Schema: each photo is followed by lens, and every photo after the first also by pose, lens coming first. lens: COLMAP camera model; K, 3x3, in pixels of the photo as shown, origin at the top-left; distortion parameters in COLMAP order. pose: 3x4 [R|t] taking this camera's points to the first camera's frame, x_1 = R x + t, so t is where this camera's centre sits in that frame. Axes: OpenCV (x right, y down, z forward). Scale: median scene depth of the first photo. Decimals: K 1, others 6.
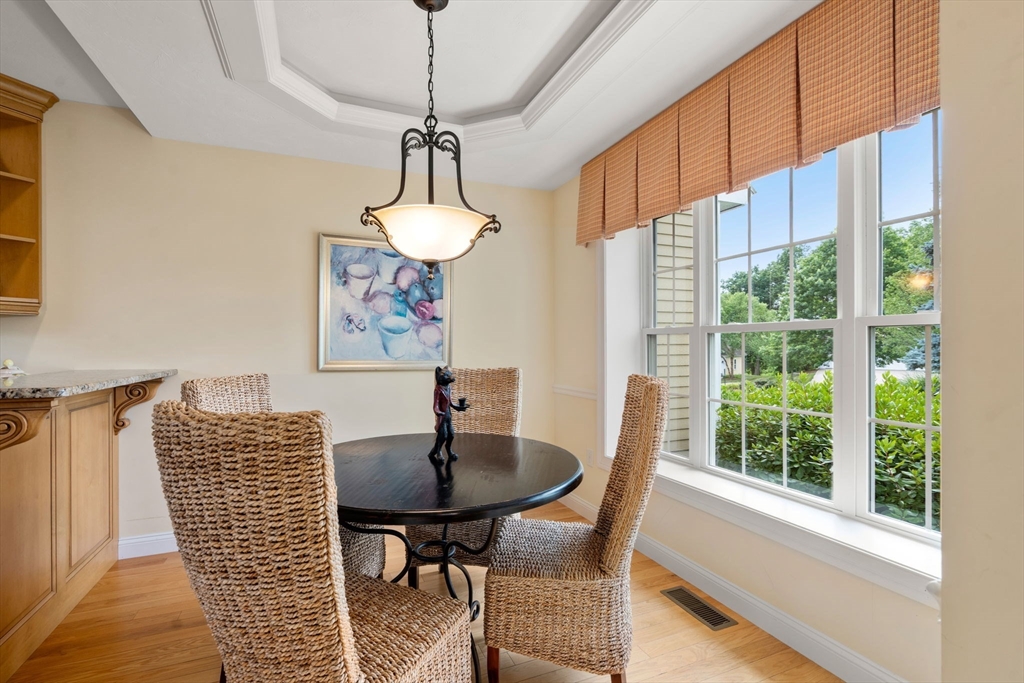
lens RADIAL K [[471.7, 0, 503.1], [0, 471.7, 340.9], [0, 0, 1]] dist [-0.001267, -0.000493]
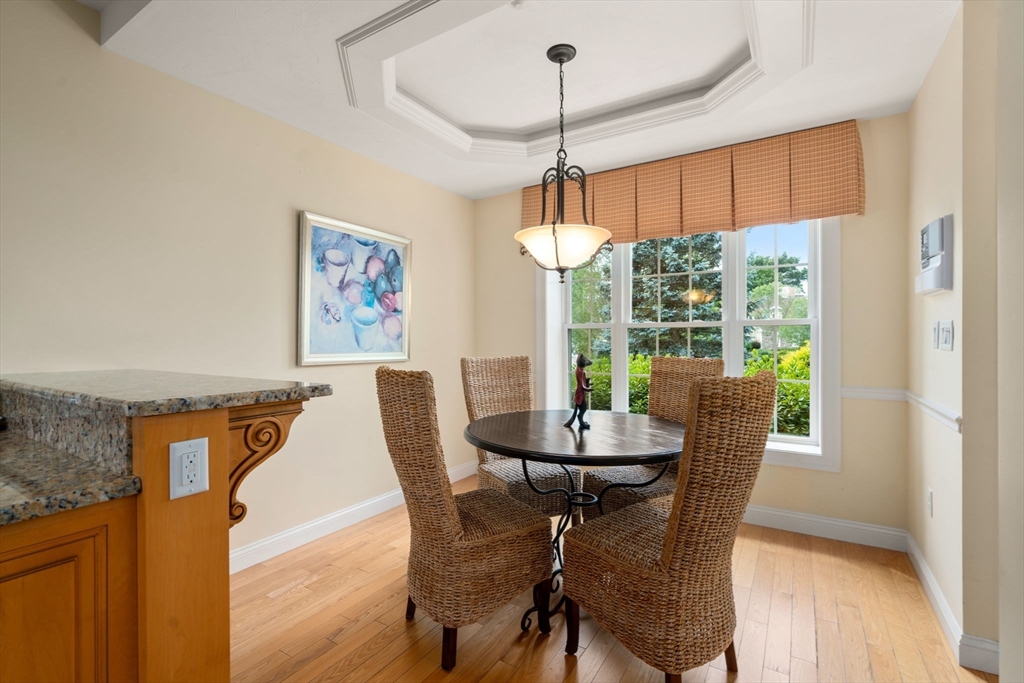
lens RADIAL K [[471.7, 0, 505.5], [0, 471.7, 333.1], [0, 0, 1]] dist [-0.001267, -0.000493]
pose [[0.813414, 0.005090, 0.581663, -0.569897], [-0.003958, 0.999987, -0.003216, 0.002904], [-0.581671, 0.000313, 0.813424, 0.050445]]
